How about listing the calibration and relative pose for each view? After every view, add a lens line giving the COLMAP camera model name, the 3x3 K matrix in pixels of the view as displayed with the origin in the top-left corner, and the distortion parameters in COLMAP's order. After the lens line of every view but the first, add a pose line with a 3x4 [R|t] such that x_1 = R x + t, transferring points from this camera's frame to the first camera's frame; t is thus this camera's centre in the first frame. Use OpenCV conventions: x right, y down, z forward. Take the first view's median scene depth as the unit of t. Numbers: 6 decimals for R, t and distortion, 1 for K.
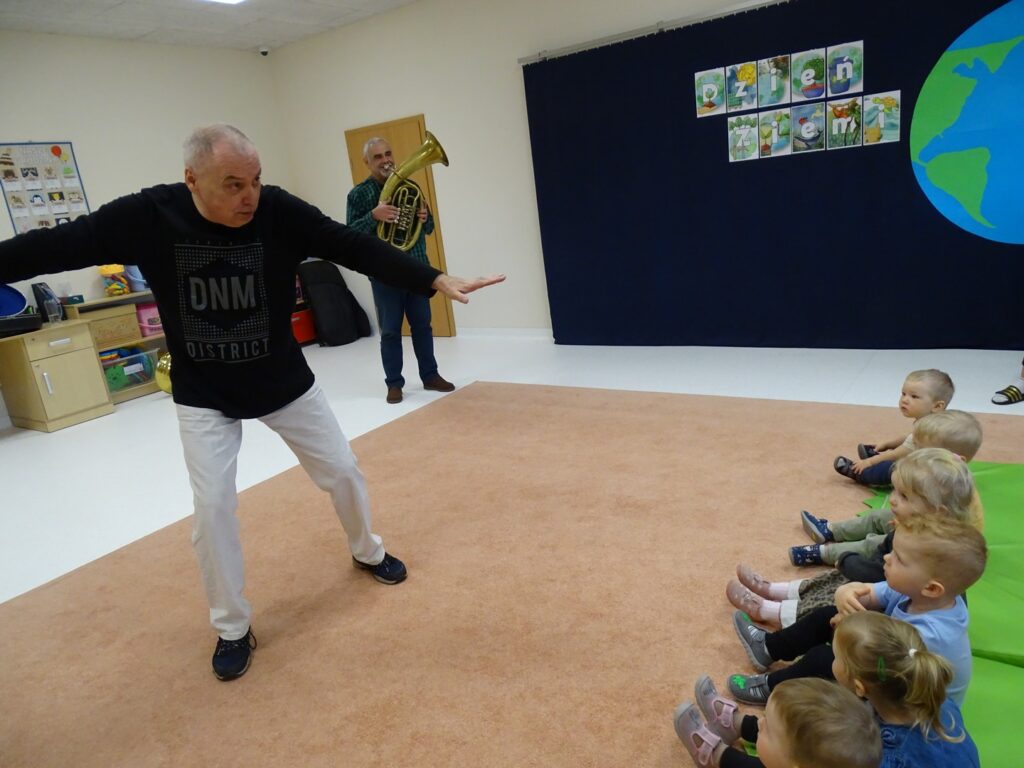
lens RADIAL K [[714.0, 0, 512.0], [0, 714.0, 384.0], [0, 0, 1]] dist [0.003514, -0.002827]
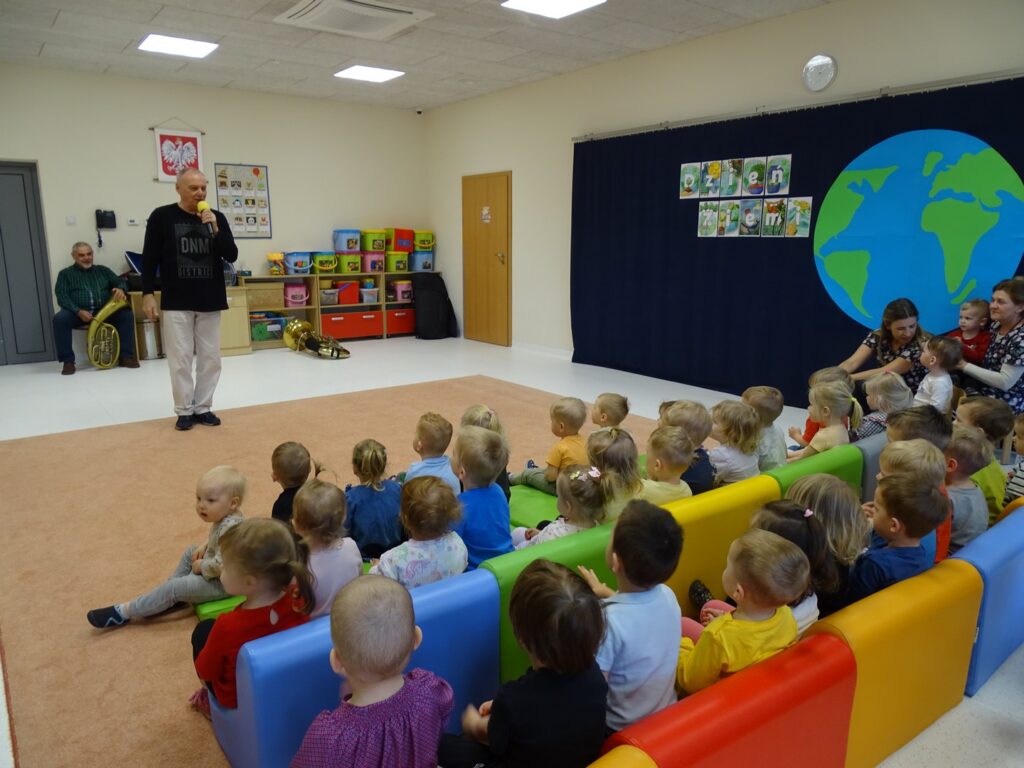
lens RADIAL K [[714.0, 0, 512.0], [0, 714.0, 384.0], [0, 0, 1]] dist [0.003514, -0.002827]
pose [[0.942242, 0.183232, -0.280368, 0.412704], [-0.195894, 0.980468, -0.017574, 0.025962], [0.271672, 0.071481, 0.959732, -0.270391]]
